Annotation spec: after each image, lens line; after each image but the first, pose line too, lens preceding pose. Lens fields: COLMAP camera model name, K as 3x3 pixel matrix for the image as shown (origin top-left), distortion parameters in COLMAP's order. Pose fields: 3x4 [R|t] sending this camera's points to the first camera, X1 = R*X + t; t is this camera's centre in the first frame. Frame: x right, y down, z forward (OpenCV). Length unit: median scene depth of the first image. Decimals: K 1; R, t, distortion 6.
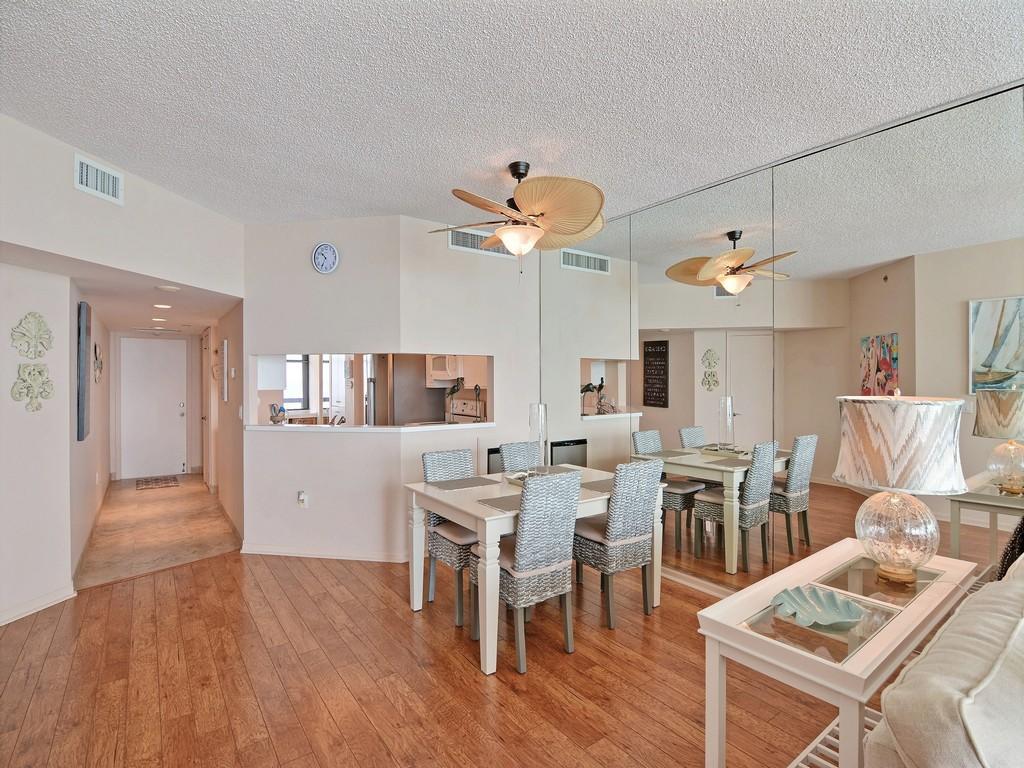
lens RADIAL K [[496.1, 0, 496.3], [0, 496.1, 377.3], [0, 0, 1]] dist [-0.015602, -0.005947]
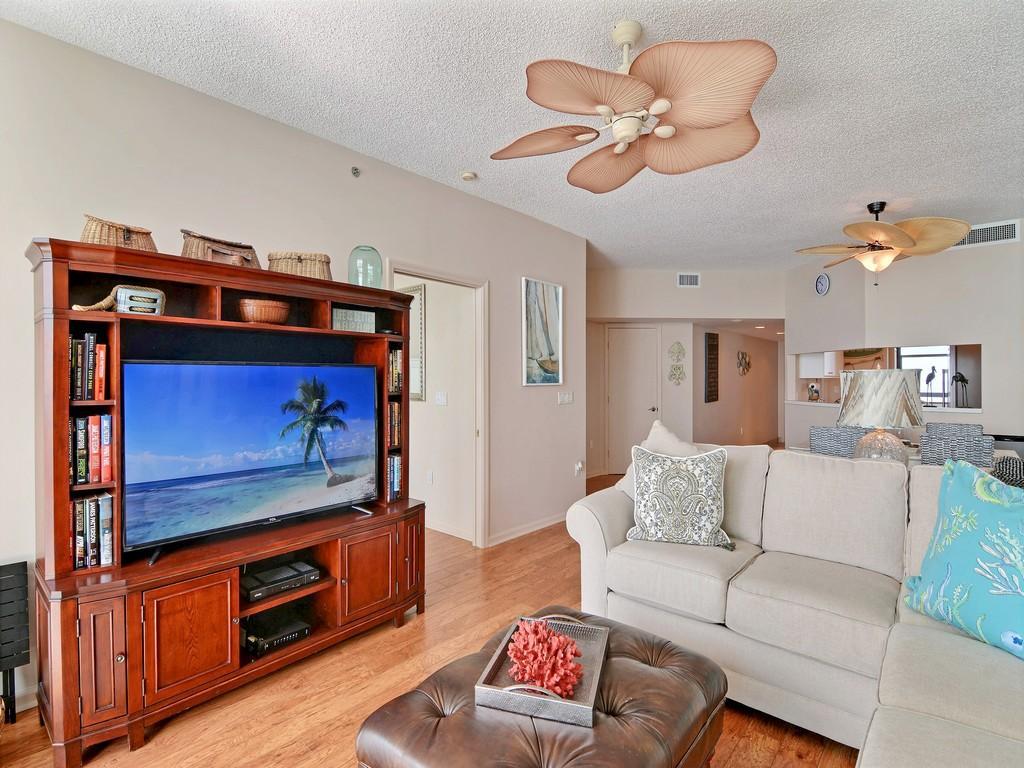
lens RADIAL K [[496.1, 0, 504.5], [0, 496.1, 381.1], [0, 0, 1]] dist [-0.015602, -0.005947]
pose [[0.203451, 0.001333, -0.979084, 0.737797], [0.000457, 0.999999, 0.001456, 0.030746], [0.979085, -0.000744, 0.203451, -0.167066]]
